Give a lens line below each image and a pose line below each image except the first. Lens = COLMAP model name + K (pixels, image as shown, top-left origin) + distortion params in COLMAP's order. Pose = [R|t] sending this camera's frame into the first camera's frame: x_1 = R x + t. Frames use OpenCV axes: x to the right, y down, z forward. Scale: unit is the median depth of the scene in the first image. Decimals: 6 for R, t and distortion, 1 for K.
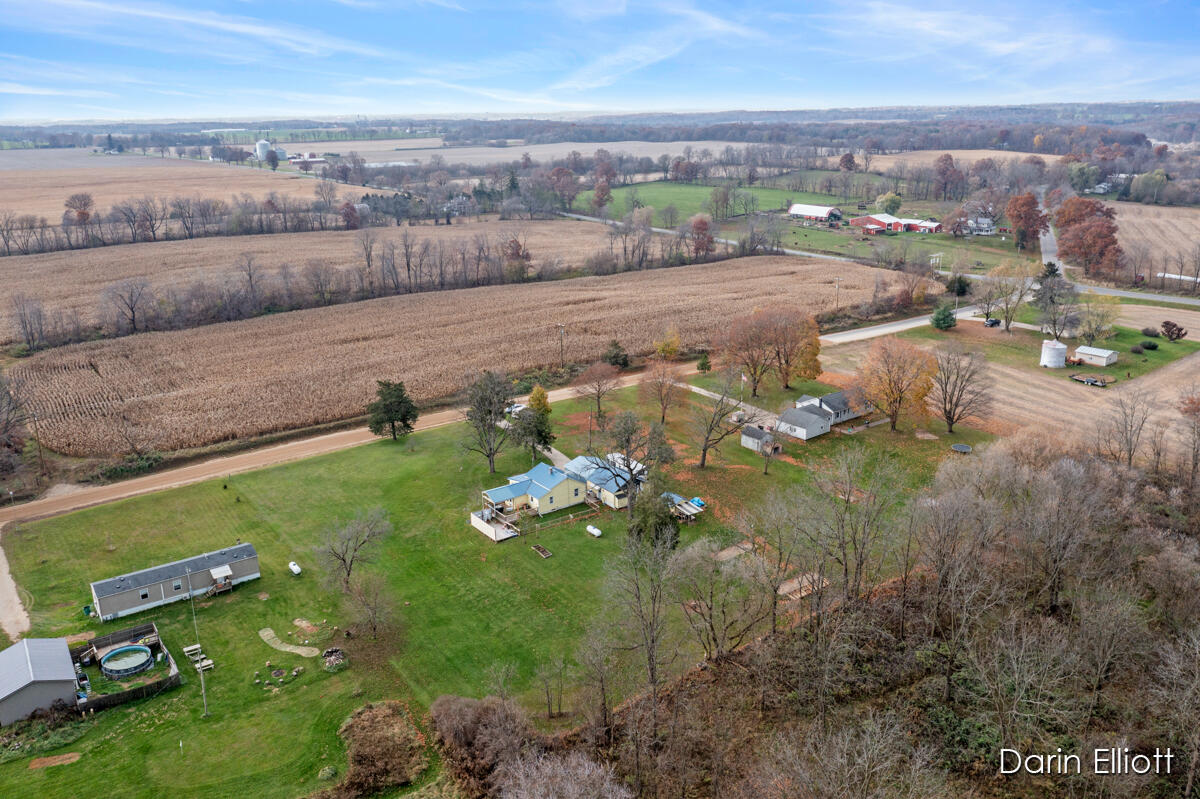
lens RADIAL K [[944.0, 0, 596.6], [0, 944.0, 397.9], [0, 0, 1]] dist [0.001422, 0.004470]
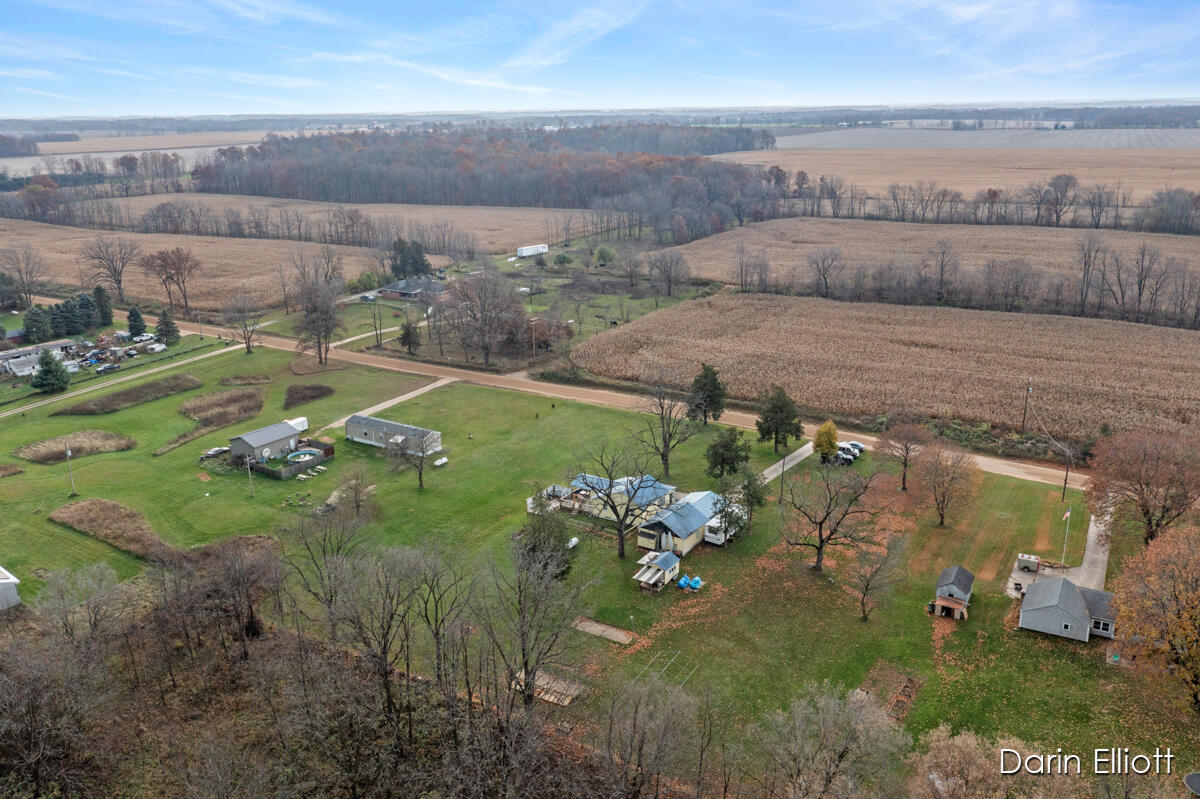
lens RADIAL K [[944.0, 0, 605.8], [0, 944.0, 412.4], [0, 0, 1]] dist [0.001422, 0.004470]
pose [[0.367113, 0.291987, -0.883160, 0.667504], [-0.259036, 0.943988, 0.204421, -0.154936], [0.893381, 0.153724, 0.422185, 0.496231]]
